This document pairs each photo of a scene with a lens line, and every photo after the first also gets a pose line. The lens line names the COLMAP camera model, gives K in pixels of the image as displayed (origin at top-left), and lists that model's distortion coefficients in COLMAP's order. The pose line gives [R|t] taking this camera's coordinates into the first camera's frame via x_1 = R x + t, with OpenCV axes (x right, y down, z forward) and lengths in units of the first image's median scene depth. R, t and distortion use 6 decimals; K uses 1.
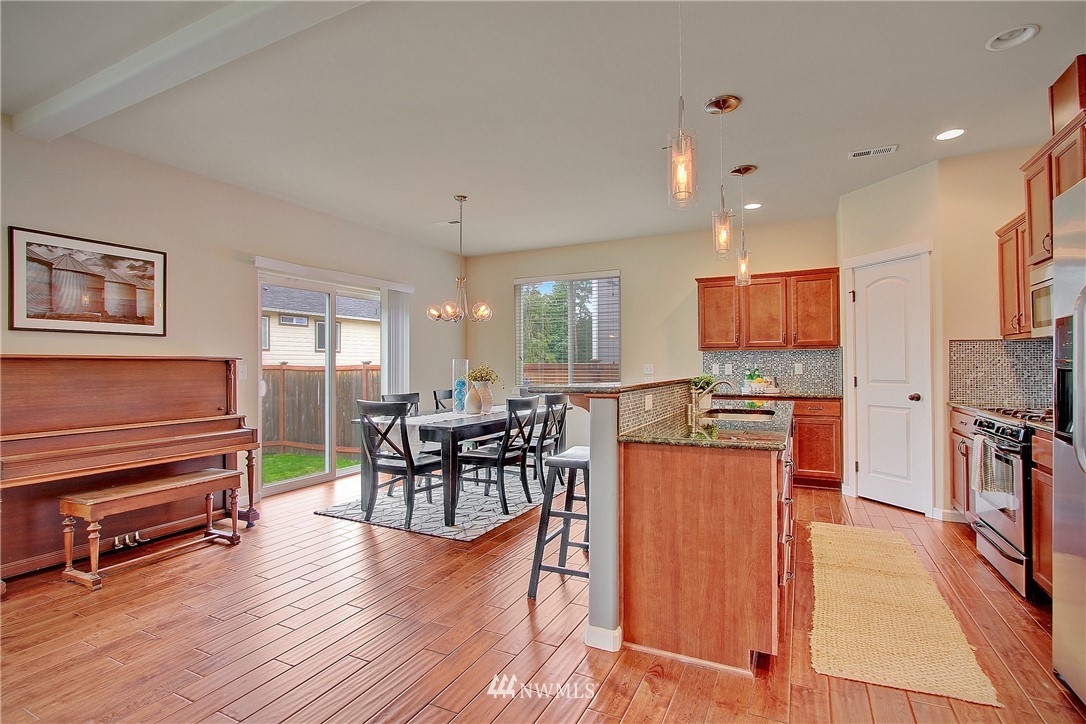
lens RADIAL K [[533.4, 0, 543.0], [0, 533.4, 362.0], [0, 0, 1]] dist [0.002542, 0.000562]
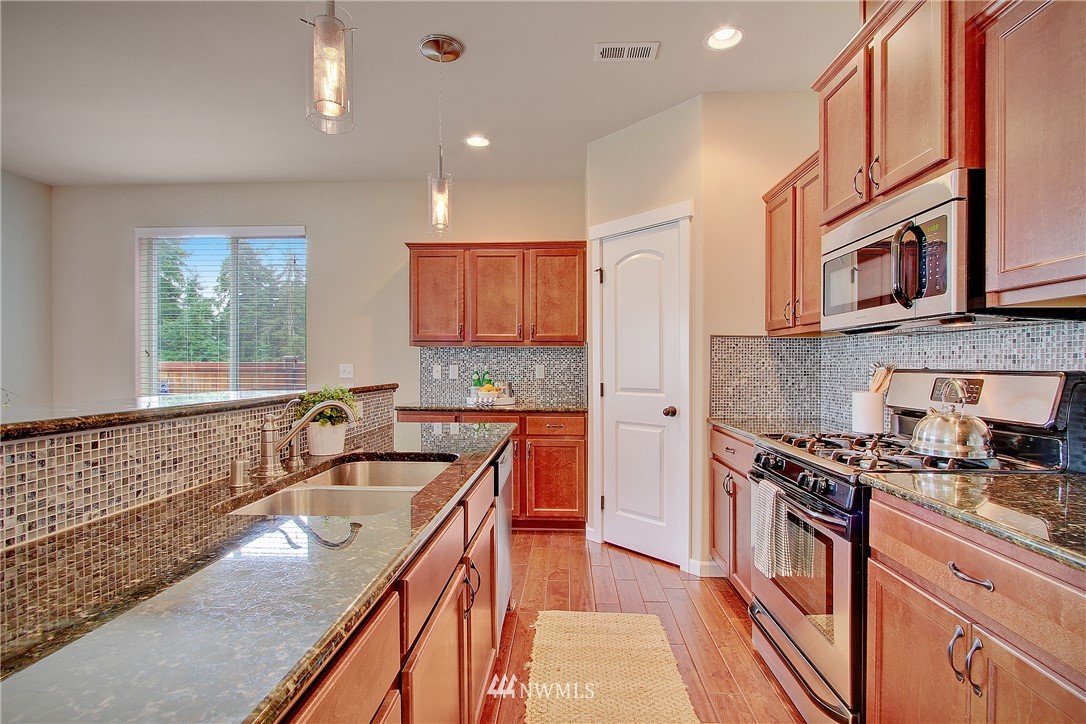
lens RADIAL K [[529.2, 0, 543.6], [0, 529.2, 368.0], [0, 0, 1]] dist [-0.002249, 0.000004]
pose [[0.917422, 0.002630, 0.397907, 0.208948], [-0.007967, 0.999899, 0.011761, -0.001904], [-0.397836, -0.013960, 0.917350, 0.343022]]
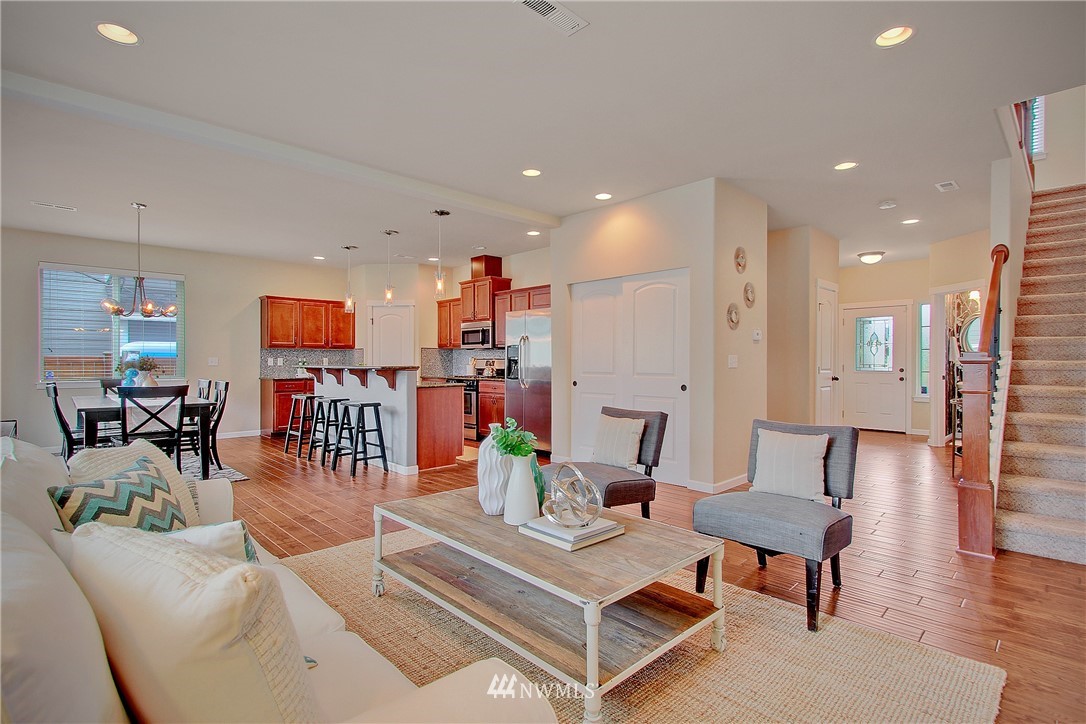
lens RADIAL K [[533.4, 0, 543.0], [0, 533.4, 362.0], [0, 0, 1]] dist [0.002542, 0.000562]
pose [[0.366055, 0.001458, 0.930592, -0.862953], [-0.007816, 0.999968, 0.001508, 0.007915], [-0.930560, -0.007825, 0.366055, -0.192837]]
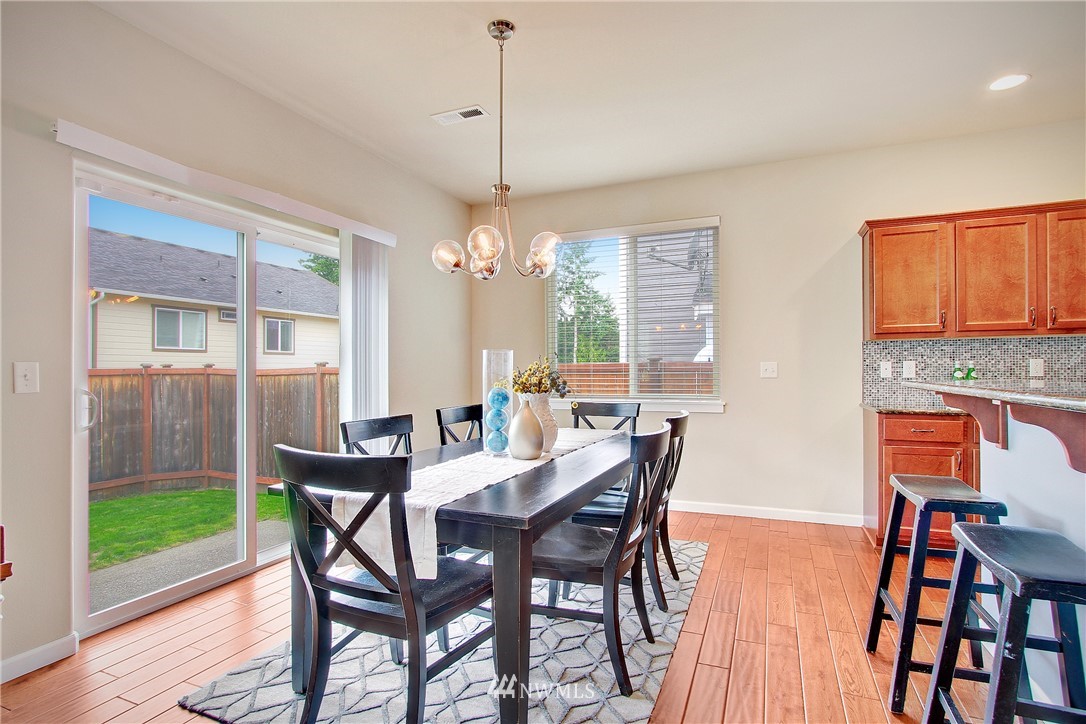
lens RADIAL K [[550.5, 0, 543.0], [0, 550.5, 362.0], [0, 0, 1]] dist [-0.001395, -0.000254]
pose [[0.998500, -0.002557, 0.054688, -0.139378], [0.002983, 0.999966, -0.007720, 0.010474], [-0.054667, 0.007872, 0.998474, 0.467308]]
